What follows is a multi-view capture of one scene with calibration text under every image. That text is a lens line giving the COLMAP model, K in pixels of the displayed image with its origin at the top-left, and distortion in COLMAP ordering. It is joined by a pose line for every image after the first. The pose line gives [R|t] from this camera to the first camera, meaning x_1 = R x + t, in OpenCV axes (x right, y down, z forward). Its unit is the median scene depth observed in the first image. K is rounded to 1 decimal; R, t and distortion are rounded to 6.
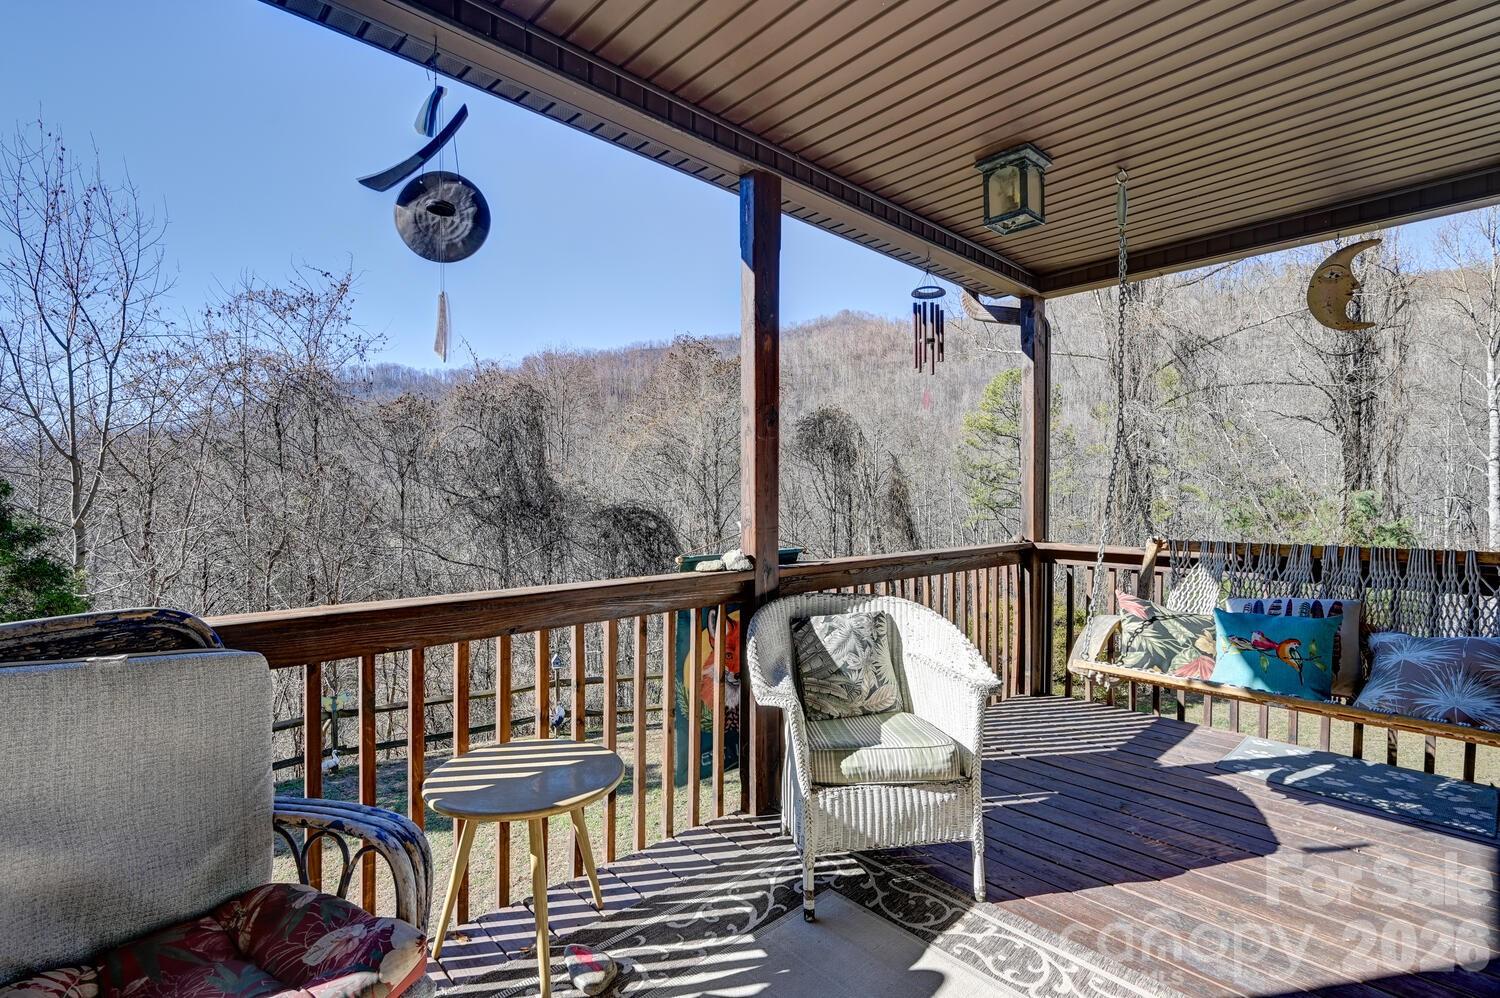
lens RADIAL K [[695.6, 0, 754.7], [0, 695.6, 506.8], [0, 0, 1]] dist [-0.004339, 0.000790]
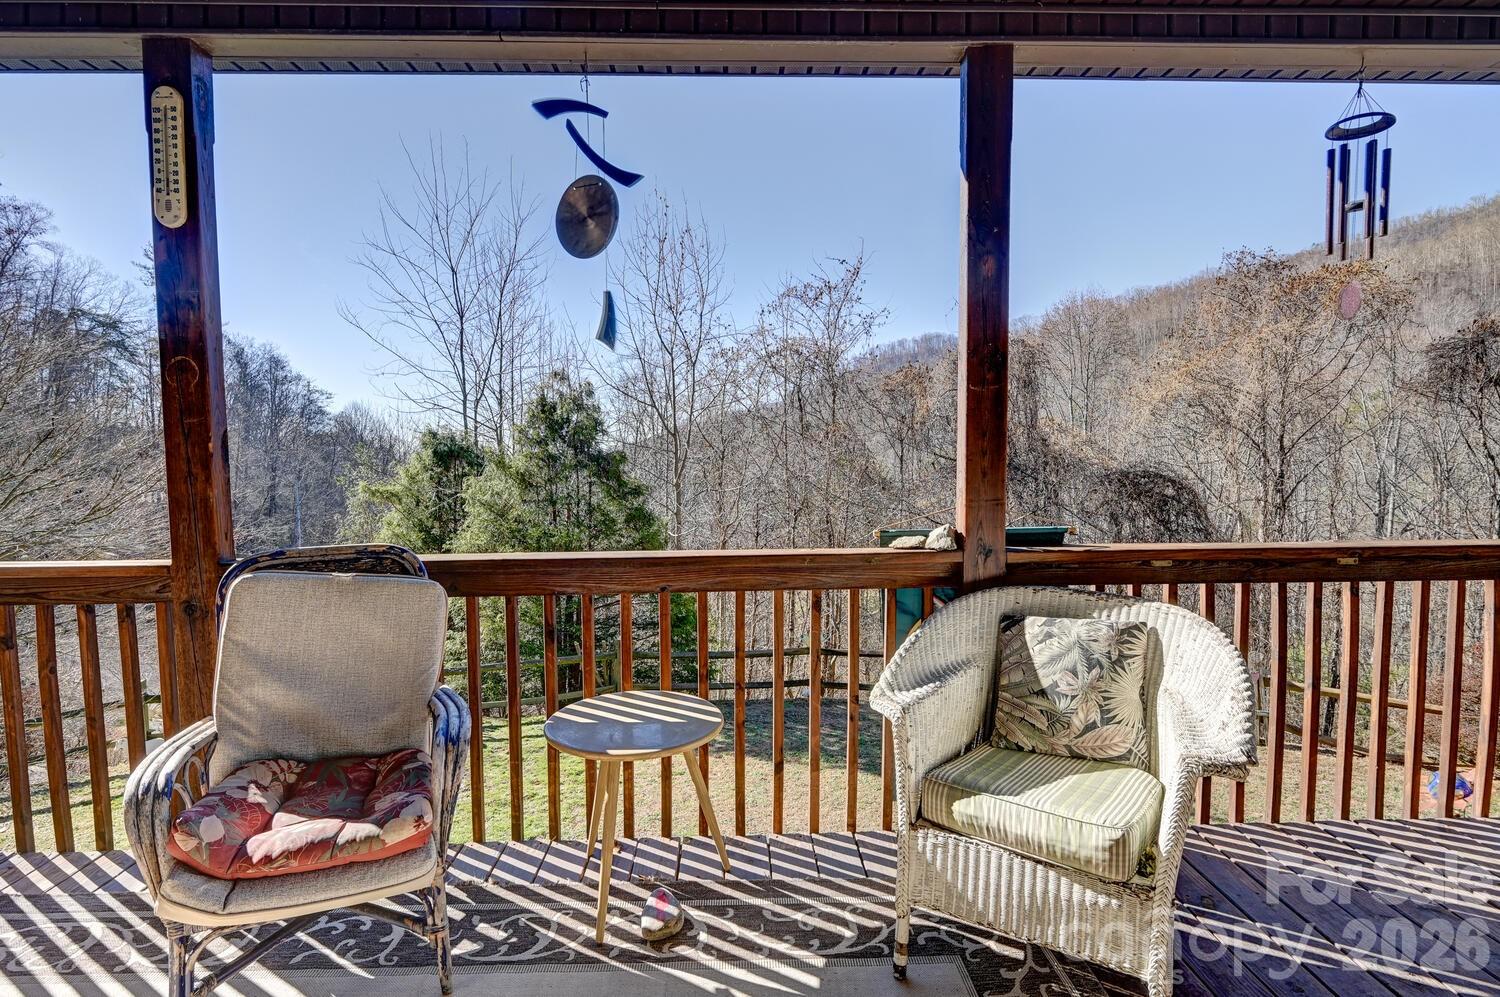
lens RADIAL K [[716.0, 0, 754.1], [0, 716.0, 507.1], [0, 0, 1]] dist [-0.002613, -0.000441]
pose [[0.746964, 0.033730, -0.664008, 0.390118], [0.001187, 0.998643, 0.052064, -0.005290], [0.664863, -0.039678, 0.745910, 0.215579]]
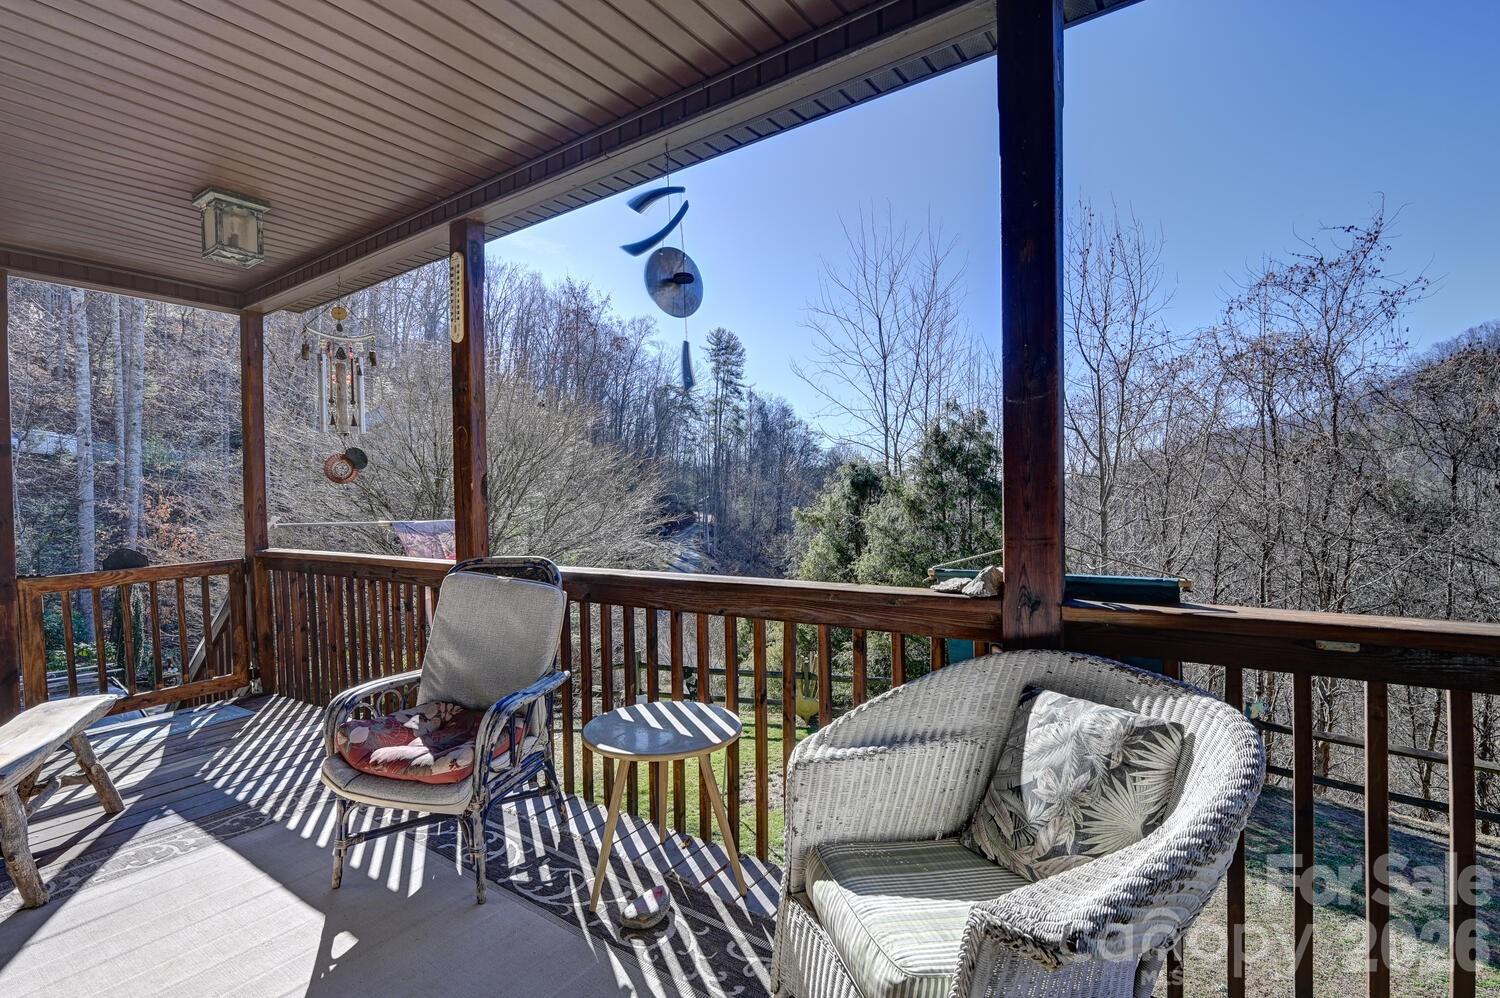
lens RADIAL K [[695.6, 0, 754.7], [0, 695.6, 506.8], [0, 0, 1]] dist [-0.004339, 0.000790]
pose [[0.200671, 0.011023, -0.979597, 0.633595], [0.005656, 0.999907, 0.012410, -0.008993], [0.979642, -0.008031, 0.200590, 0.657071]]
